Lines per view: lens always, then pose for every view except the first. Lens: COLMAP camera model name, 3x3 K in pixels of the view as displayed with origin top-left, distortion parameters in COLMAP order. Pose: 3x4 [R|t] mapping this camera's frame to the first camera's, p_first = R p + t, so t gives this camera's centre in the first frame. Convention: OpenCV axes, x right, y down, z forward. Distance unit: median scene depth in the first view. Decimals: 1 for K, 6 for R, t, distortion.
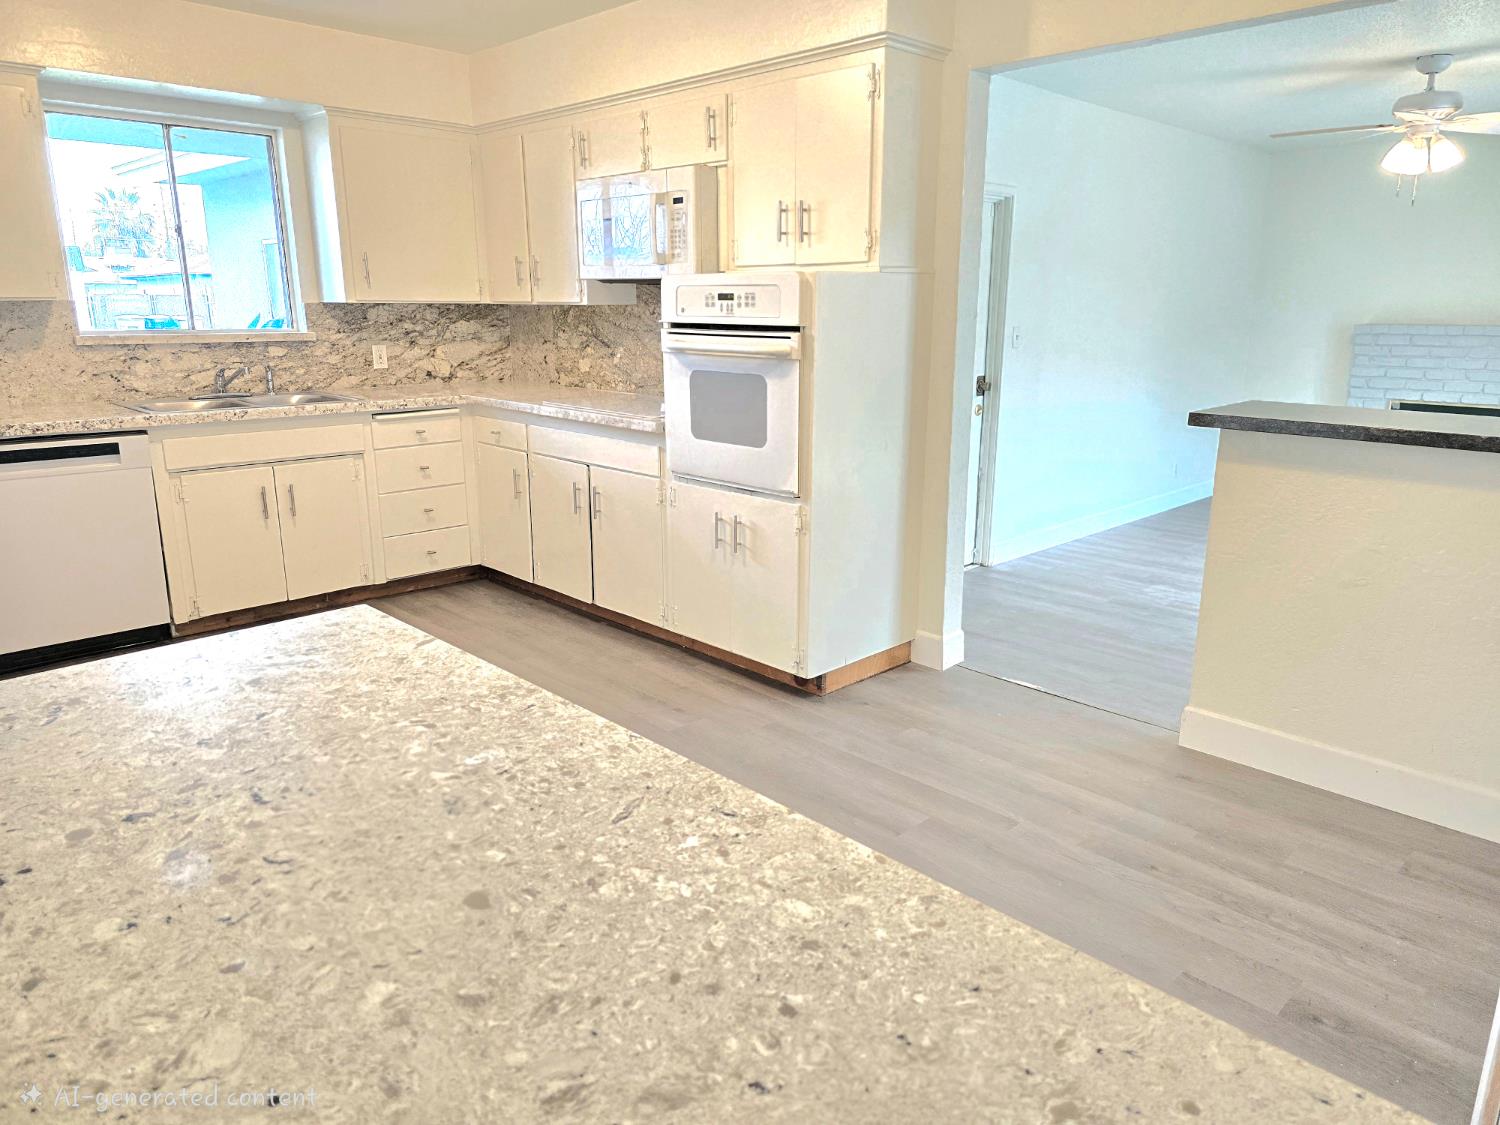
lens RADIAL K [[1005.6, 0, 748.9], [0, 1005.6, 552.9], [0, 0, 1]] dist [0.079470, -0.084608]
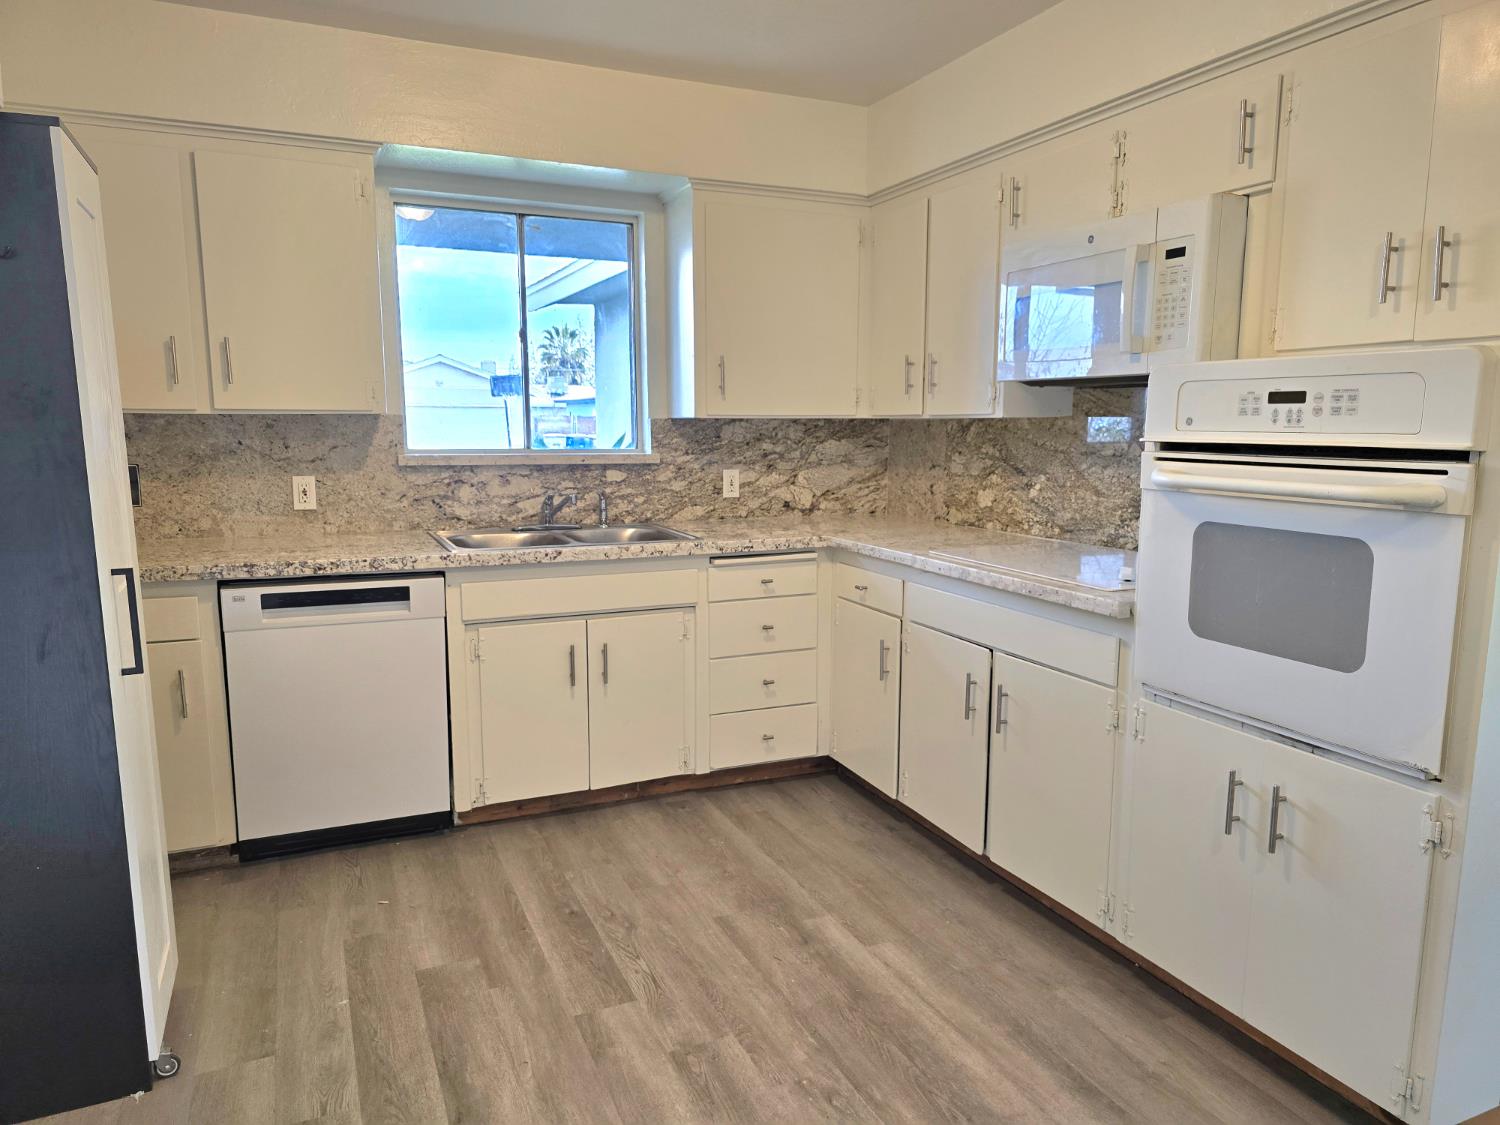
lens RADIAL K [[1015.3, 0, 751.1], [0, 1015.3, 573.7], [0, 0, 1]] dist [0.082386, -0.078772]
pose [[0.938840, 0.052664, -0.340303, -0.076086], [-0.084734, 0.993182, -0.080065, -0.064899], [0.333766, 0.104004, 0.936901, 0.284307]]
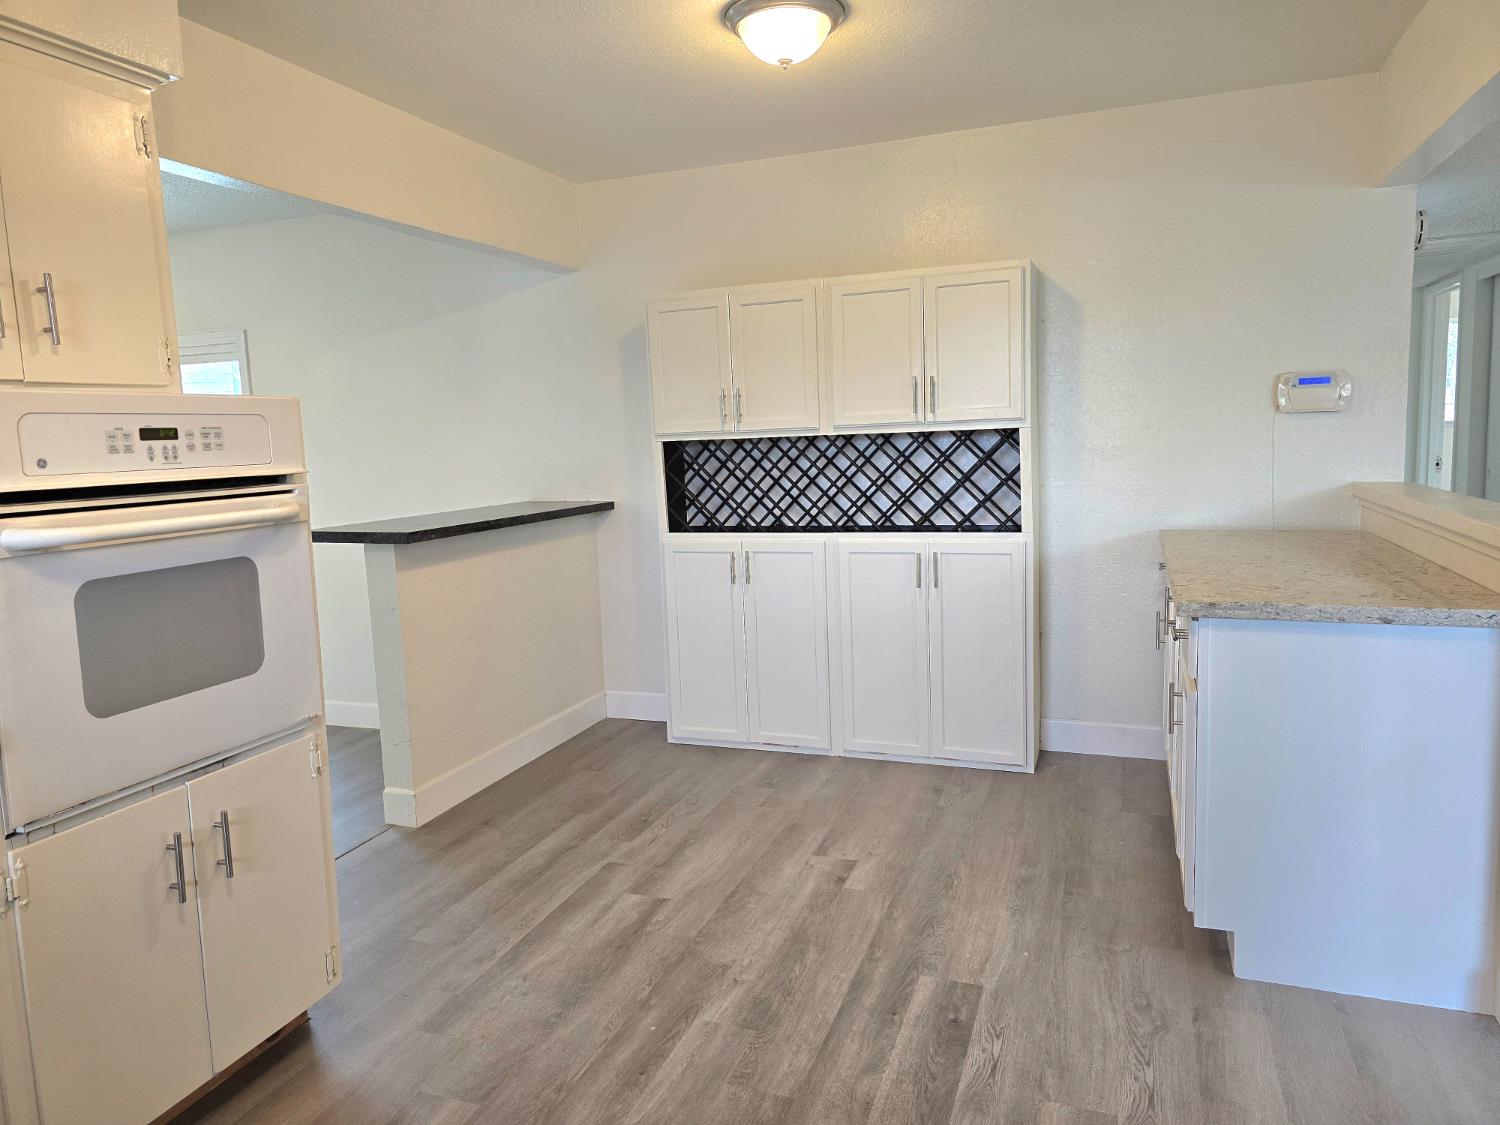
lens RADIAL K [[1005.6, 0, 748.9], [0, 1005.6, 552.9], [0, 0, 1]] dist [0.079470, -0.084608]
pose [[-0.426971, -0.095155, 0.899245, -0.499662], [0.254195, 0.941719, 0.220343, -0.175711], [-0.867802, 0.322663, -0.377899, 0.716539]]
